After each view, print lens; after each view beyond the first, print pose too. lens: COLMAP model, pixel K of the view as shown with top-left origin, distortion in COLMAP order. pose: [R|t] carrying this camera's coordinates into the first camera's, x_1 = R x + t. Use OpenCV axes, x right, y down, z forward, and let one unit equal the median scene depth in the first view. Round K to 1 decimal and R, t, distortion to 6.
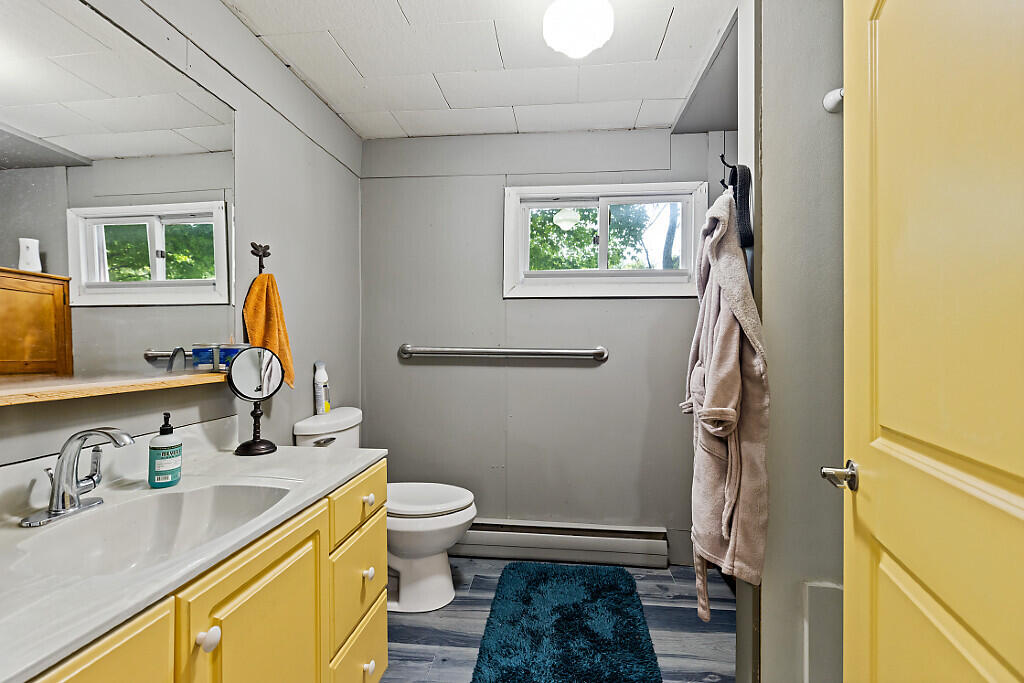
lens RADIAL K [[469.3, 0, 509.4], [0, 469.3, 341.1], [0, 0, 1]] dist [0.003963, -0.001577]
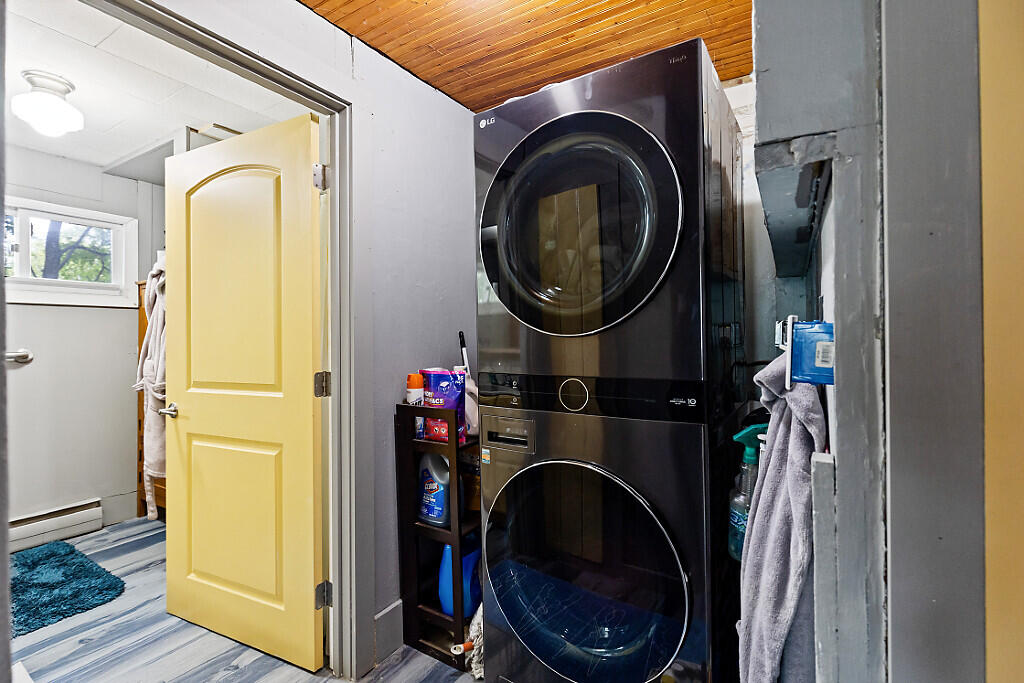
lens RADIAL K [[469.3, 0, 509.5], [0, 469.3, 336.2], [0, 0, 1]] dist [0.003963, -0.001577]
pose [[0.424299, -0.000840, 0.905522, -0.385499], [0.007851, 0.999965, -0.002751, -0.008090], [-0.905488, 0.008276, 0.424291, -0.577739]]
